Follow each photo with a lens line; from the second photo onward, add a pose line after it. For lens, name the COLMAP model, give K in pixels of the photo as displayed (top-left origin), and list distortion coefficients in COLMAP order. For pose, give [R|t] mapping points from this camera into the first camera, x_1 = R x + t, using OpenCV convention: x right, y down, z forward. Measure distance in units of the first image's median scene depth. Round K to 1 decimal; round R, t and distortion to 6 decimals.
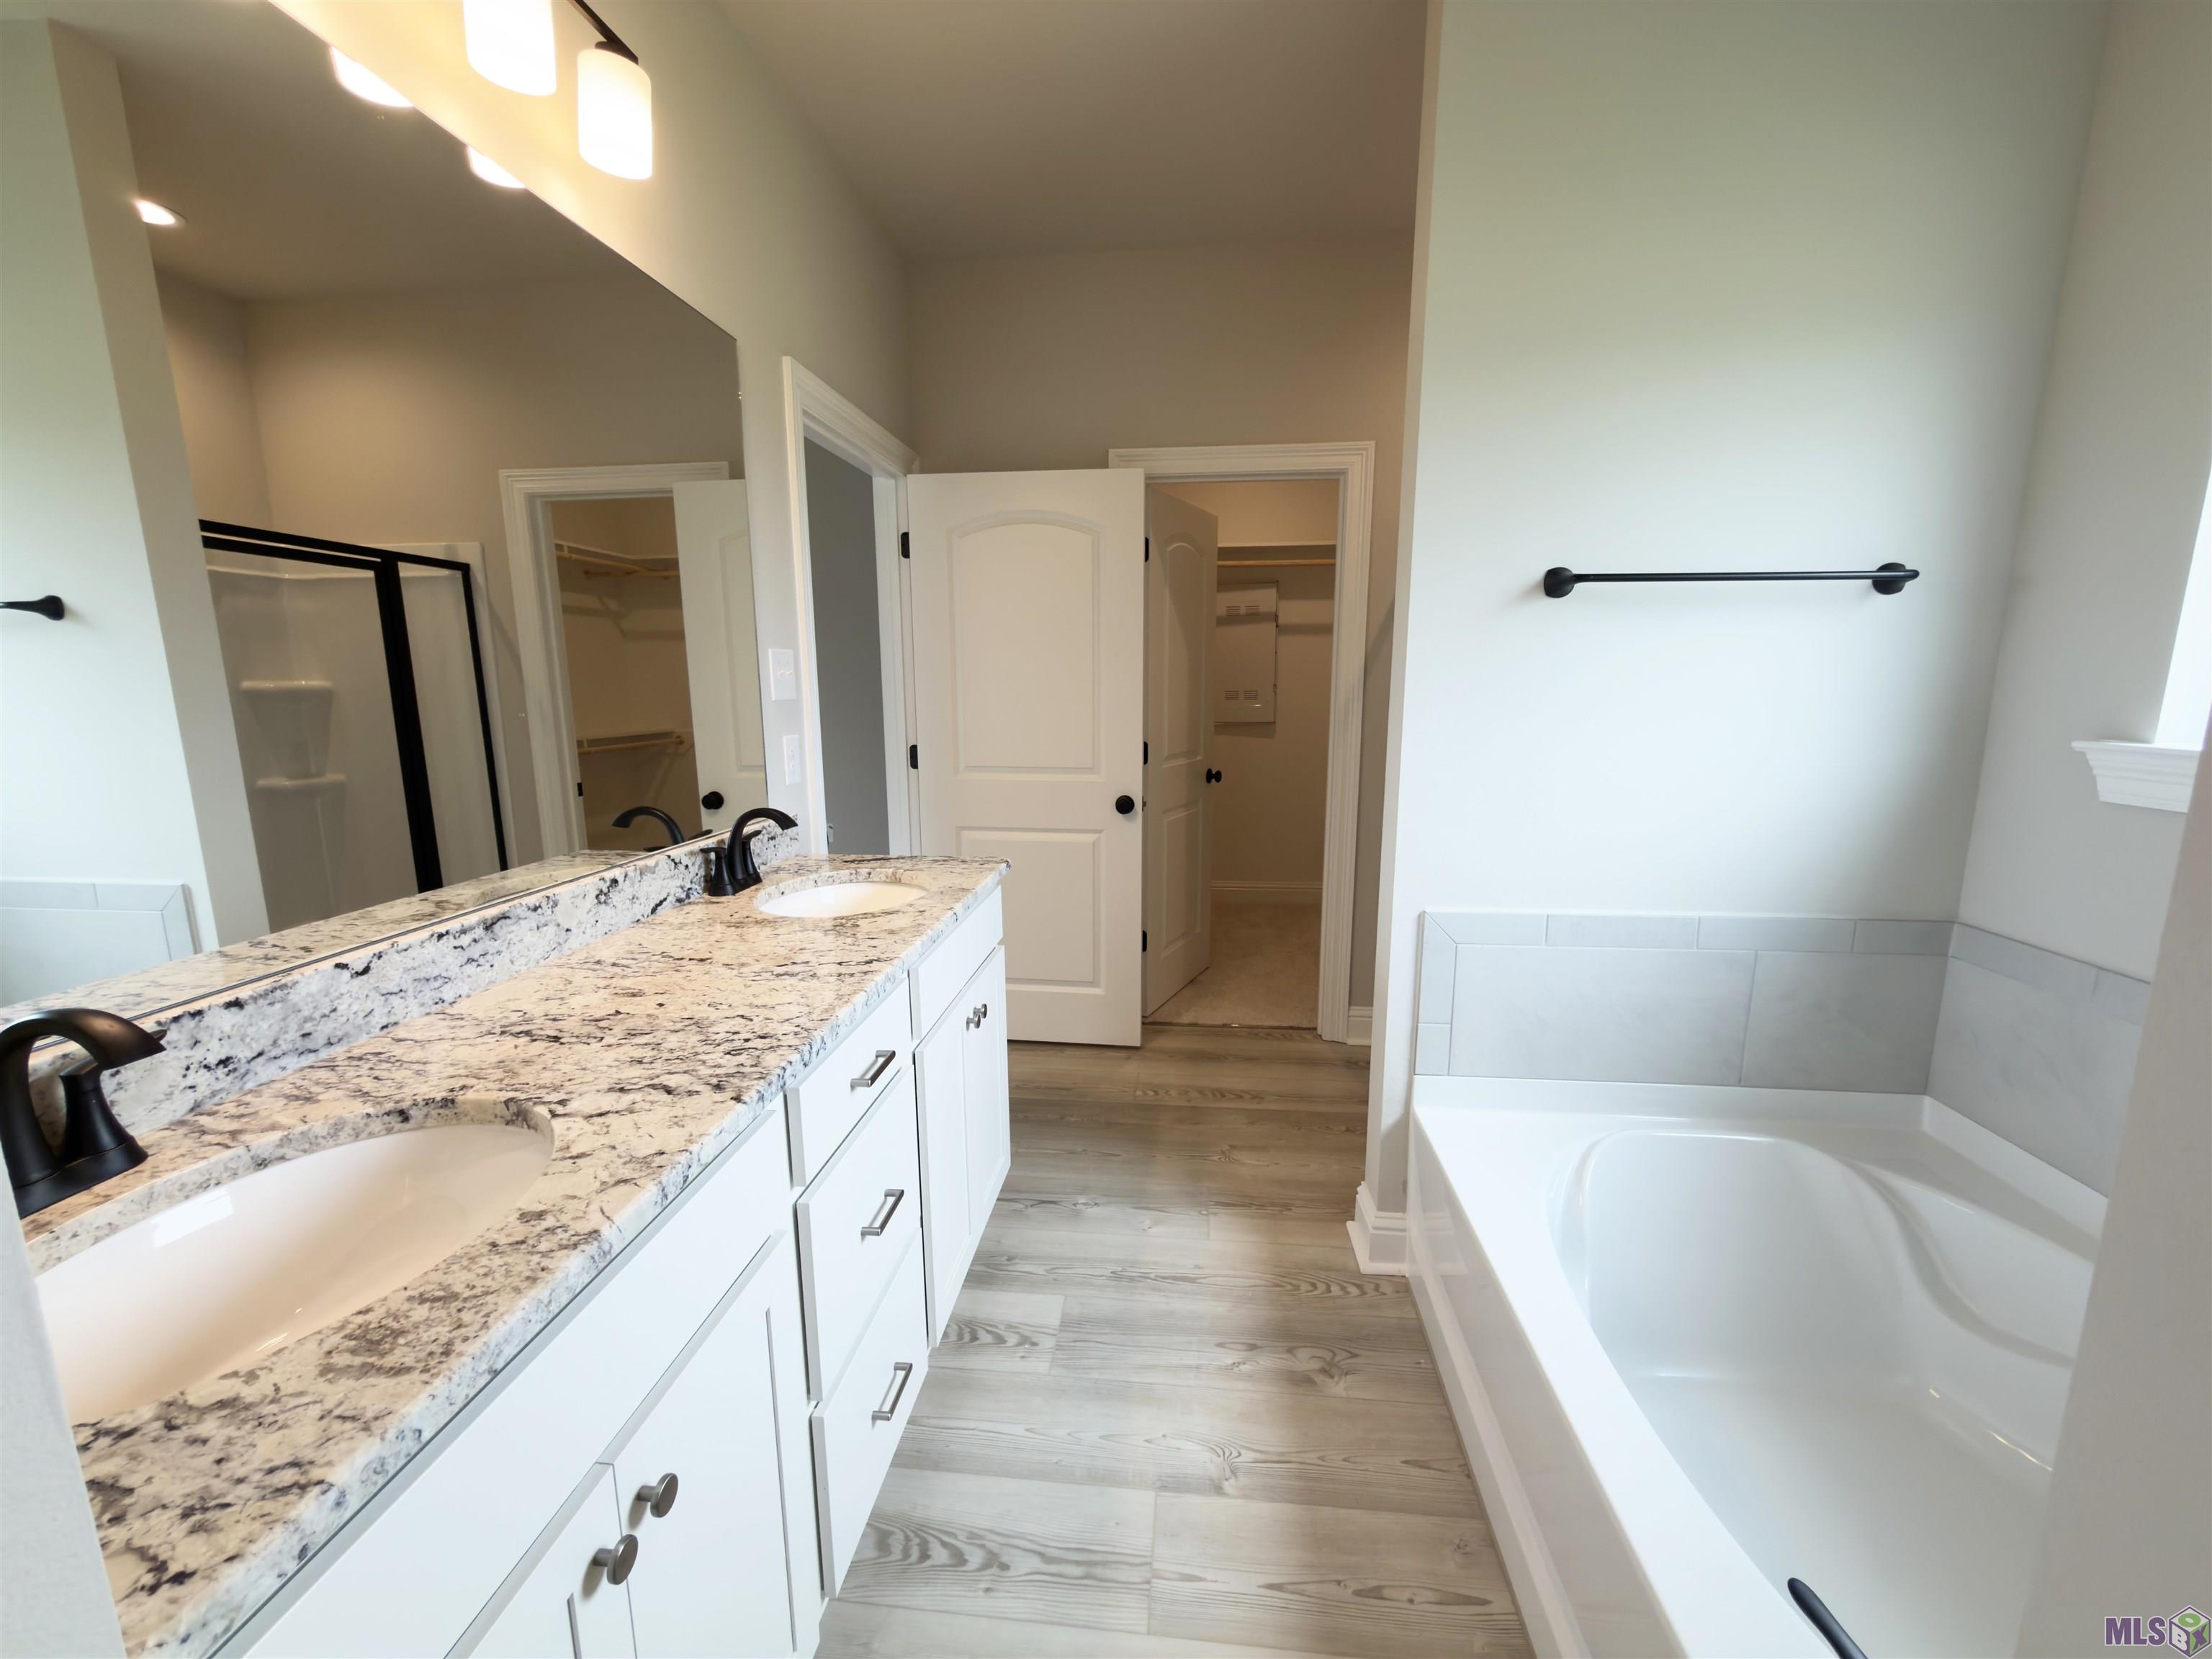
lens RADIAL K [[887.7, 0, 1106.9], [0, 887.7, 832.8], [0, 0, 1]] dist [0.000268, -0.000023]
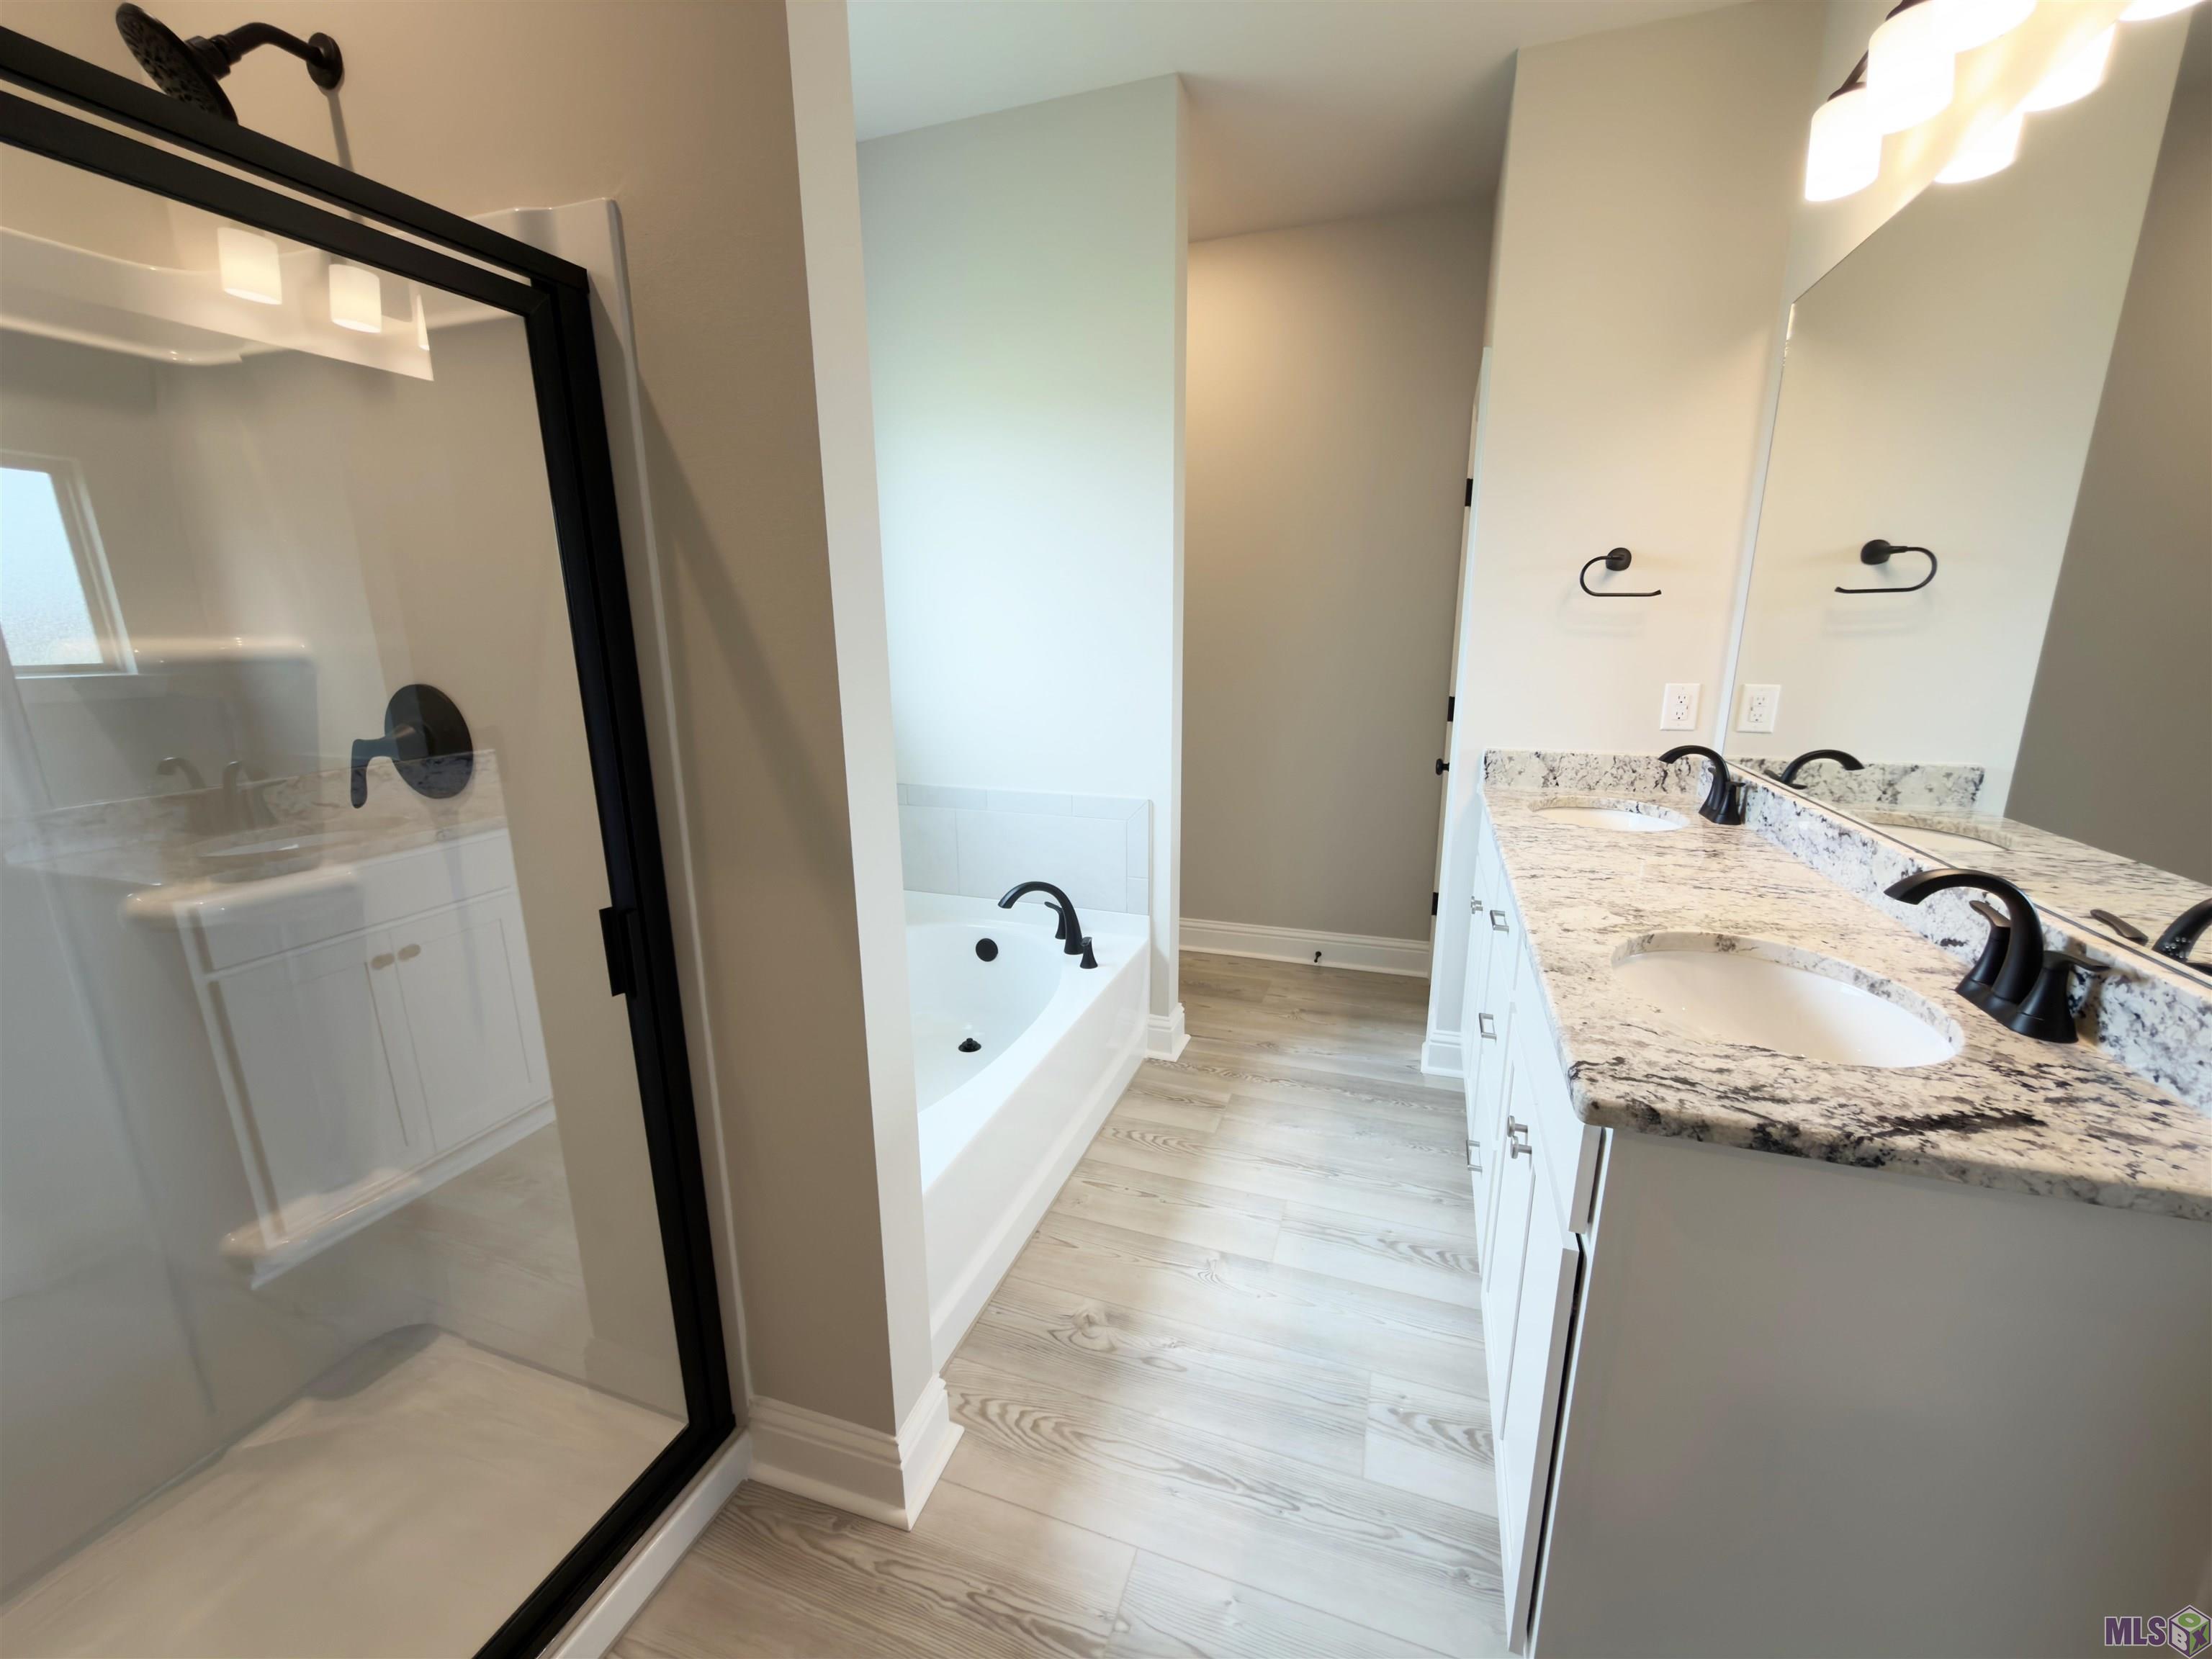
lens RADIAL K [[887.7, 0, 1106.9], [0, 887.7, 832.8], [0, 0, 1]] dist [0.000268, -0.000023]
pose [[-0.973190, -0.040468, 0.226413, 0.019931], [0.050688, 0.922461, 0.382748, -0.344159], [-0.224346, 0.383963, -0.895679, 1.901609]]
